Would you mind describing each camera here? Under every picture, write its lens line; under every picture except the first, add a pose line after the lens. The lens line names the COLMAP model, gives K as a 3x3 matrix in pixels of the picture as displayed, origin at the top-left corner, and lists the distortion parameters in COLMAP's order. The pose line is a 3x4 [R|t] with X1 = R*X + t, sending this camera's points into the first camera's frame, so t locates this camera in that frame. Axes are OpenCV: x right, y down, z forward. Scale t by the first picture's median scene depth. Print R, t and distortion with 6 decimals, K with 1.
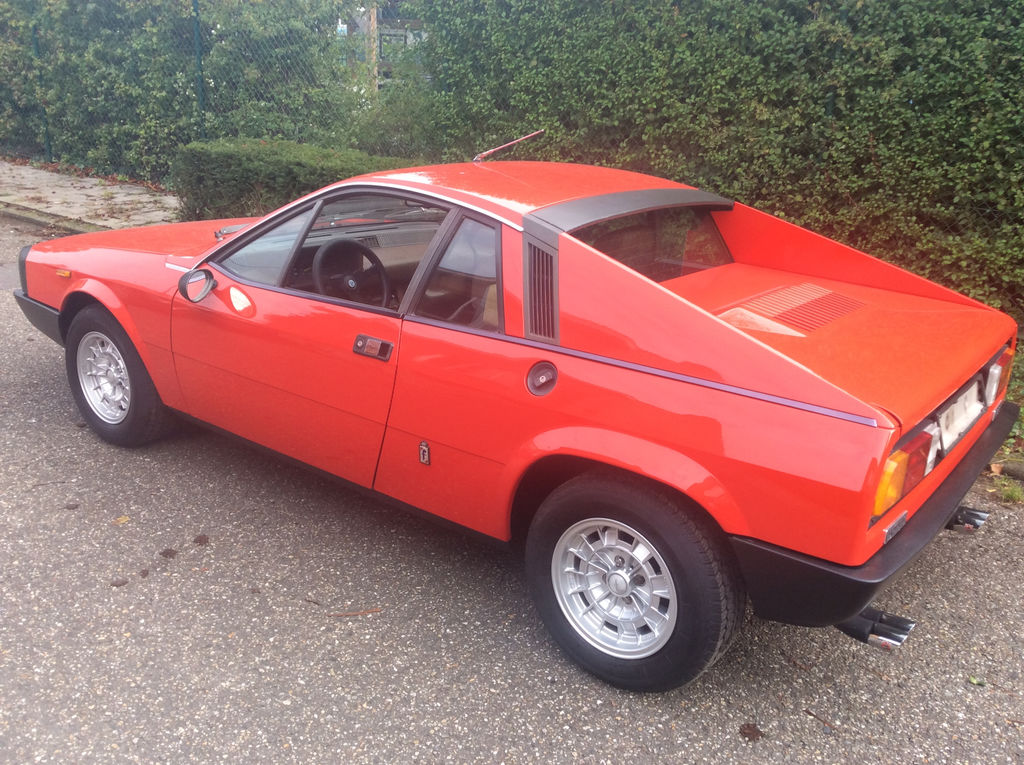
lens RADIAL K [[916.4, 0, 519.8], [0, 916.4, 388.7], [0, 0, 1]] dist [0.078677, -0.103529]
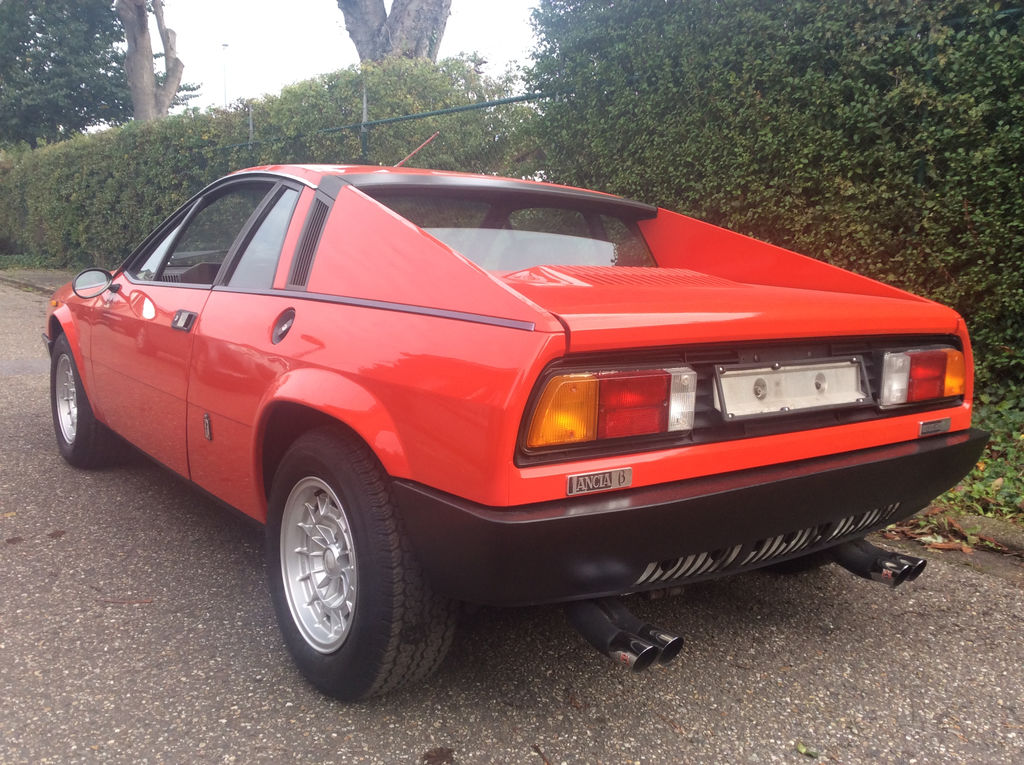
lens RADIAL K [[916.4, 0, 503.5], [0, 916.4, 380.6], [0, 0, 1]] dist [0.078677, -0.103529]
pose [[0.961970, 0.018207, -0.272547, 0.193008], [-0.068908, 0.981681, -0.177636, 0.074992], [0.264320, 0.189661, 0.945602, 0.085684]]
